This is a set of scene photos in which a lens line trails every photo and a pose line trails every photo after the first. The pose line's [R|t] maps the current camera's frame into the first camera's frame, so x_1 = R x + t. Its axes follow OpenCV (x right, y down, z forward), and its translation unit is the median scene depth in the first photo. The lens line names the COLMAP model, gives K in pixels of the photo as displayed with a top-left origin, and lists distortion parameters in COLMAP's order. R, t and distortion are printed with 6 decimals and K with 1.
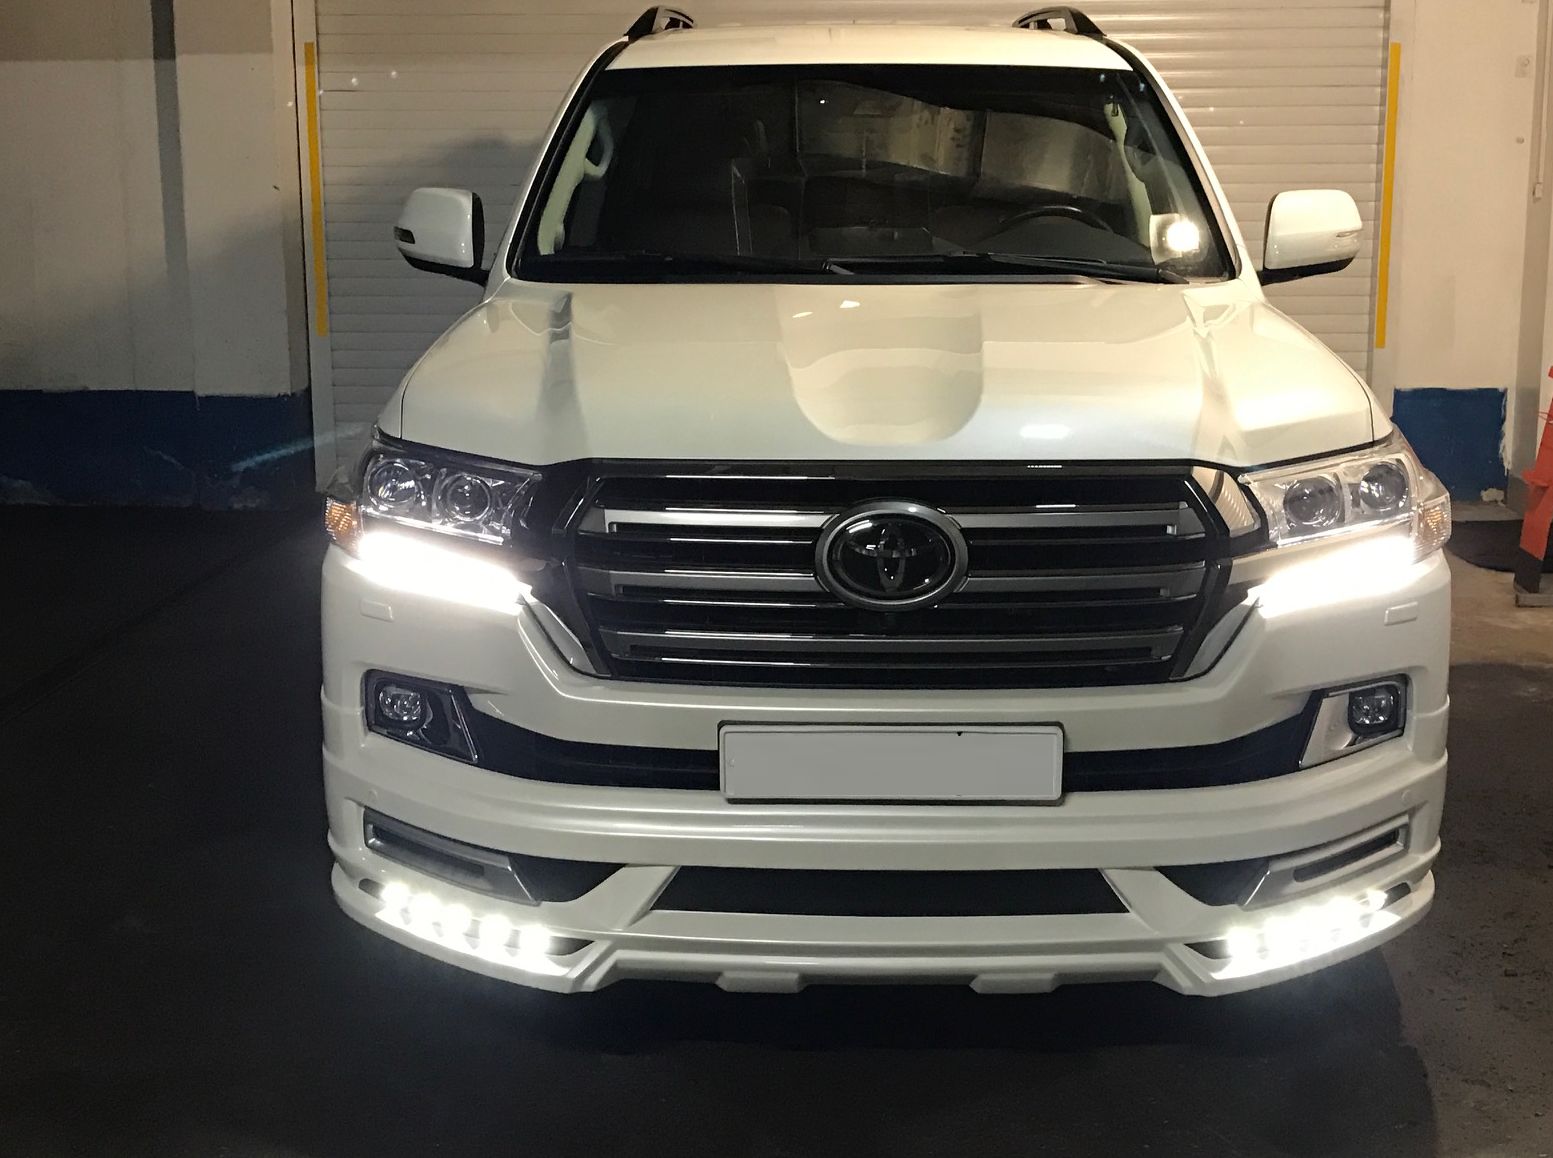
lens RADIAL K [[1577.5, 0, 776.5], [0, 1577.5, 579.0], [0, 0, 1]] dist [-0.171519, -0.006323]
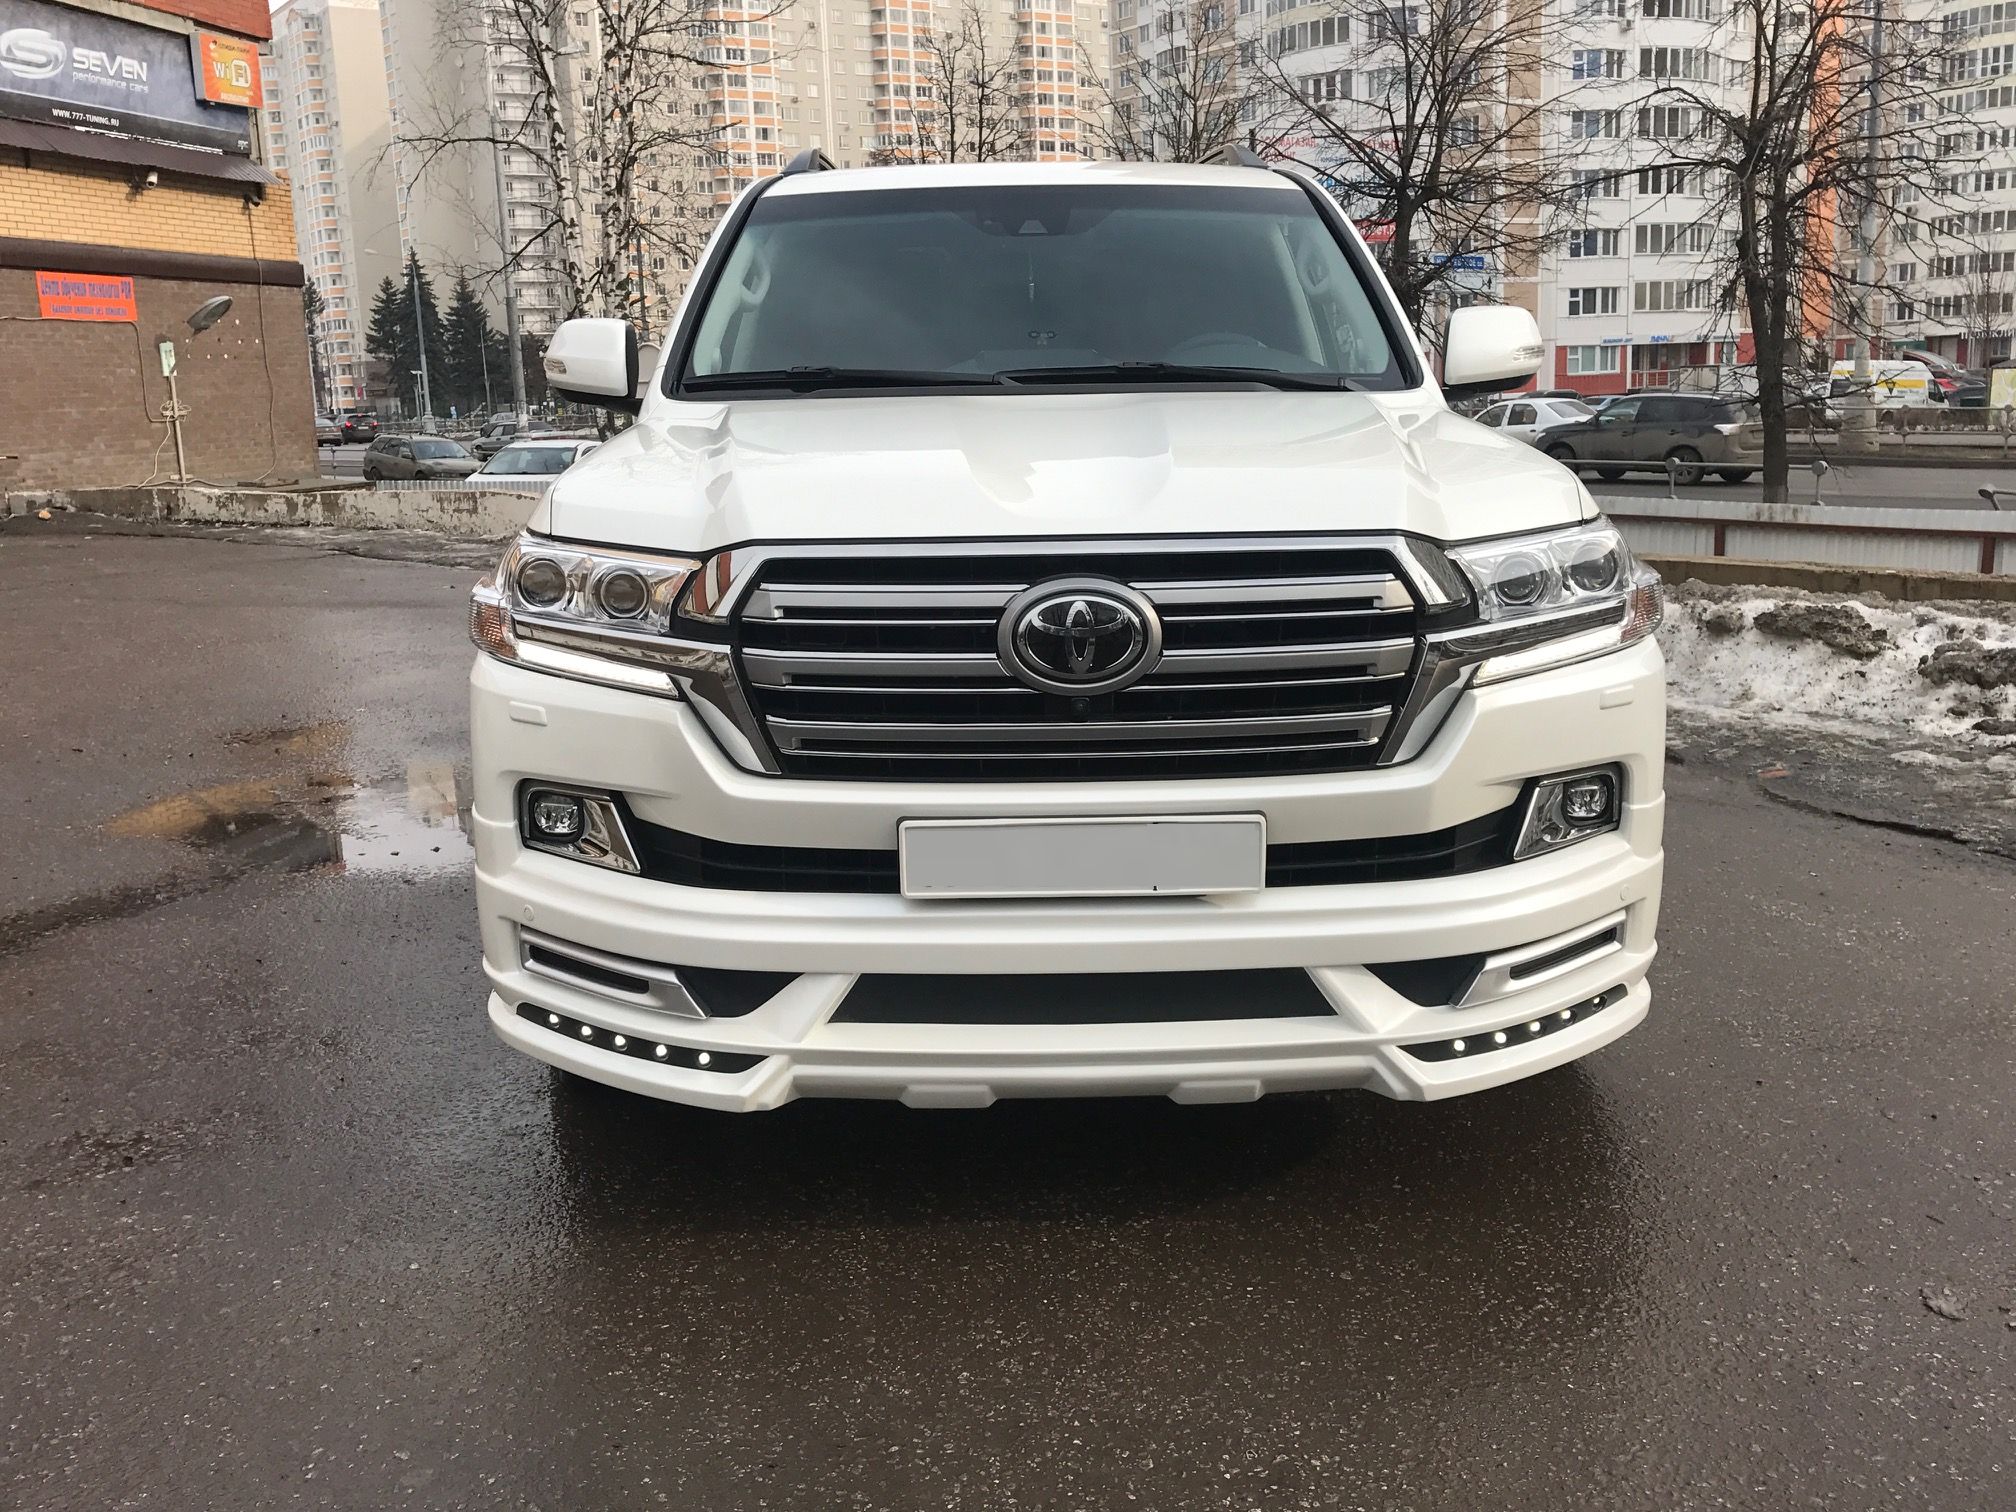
lens RADIAL K [[1854.1, 0, 1008.0], [0, 1854.1, 756.0], [0, 0, 1]] dist [-0.000022, 0.000991]
pose [[0.999455, -0.025761, 0.020633, 0.008151], [0.024220, 0.997129, 0.071745, -0.028548], [-0.022422, -0.071206, 0.997210, -0.114221]]
